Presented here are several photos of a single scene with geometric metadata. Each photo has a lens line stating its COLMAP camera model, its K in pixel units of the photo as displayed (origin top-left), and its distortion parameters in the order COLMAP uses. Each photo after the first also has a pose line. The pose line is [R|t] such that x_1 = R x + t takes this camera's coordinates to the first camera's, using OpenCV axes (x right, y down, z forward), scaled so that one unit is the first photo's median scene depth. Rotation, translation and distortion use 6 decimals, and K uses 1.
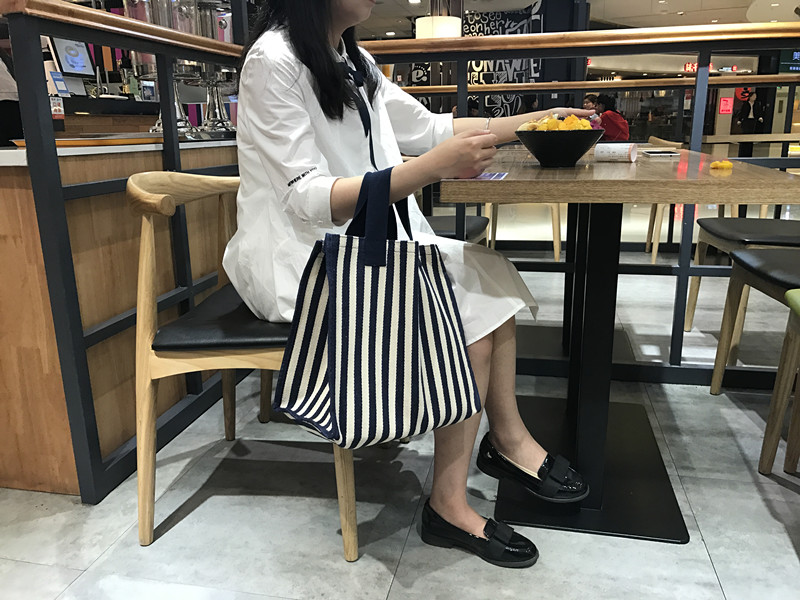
lens RADIAL K [[665.0, 0, 394.1], [0, 665.0, 293.3], [0, 0, 1]] dist [0.005836, -0.004889]
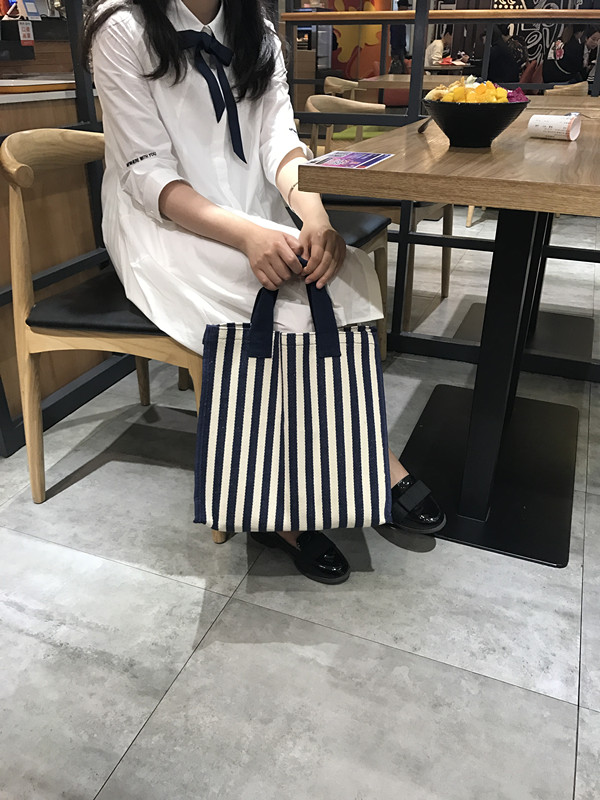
lens RADIAL K [[665.0, 0, 299.1], [0, 665.0, 395.3], [0, 0, 1]] dist [0.005836, -0.004889]
pose [[0.985567, 0.093725, -0.140970, 0.165168], [-0.058200, 0.969584, 0.237738, -0.064531], [0.158964, -0.226102, 0.961045, 0.073482]]
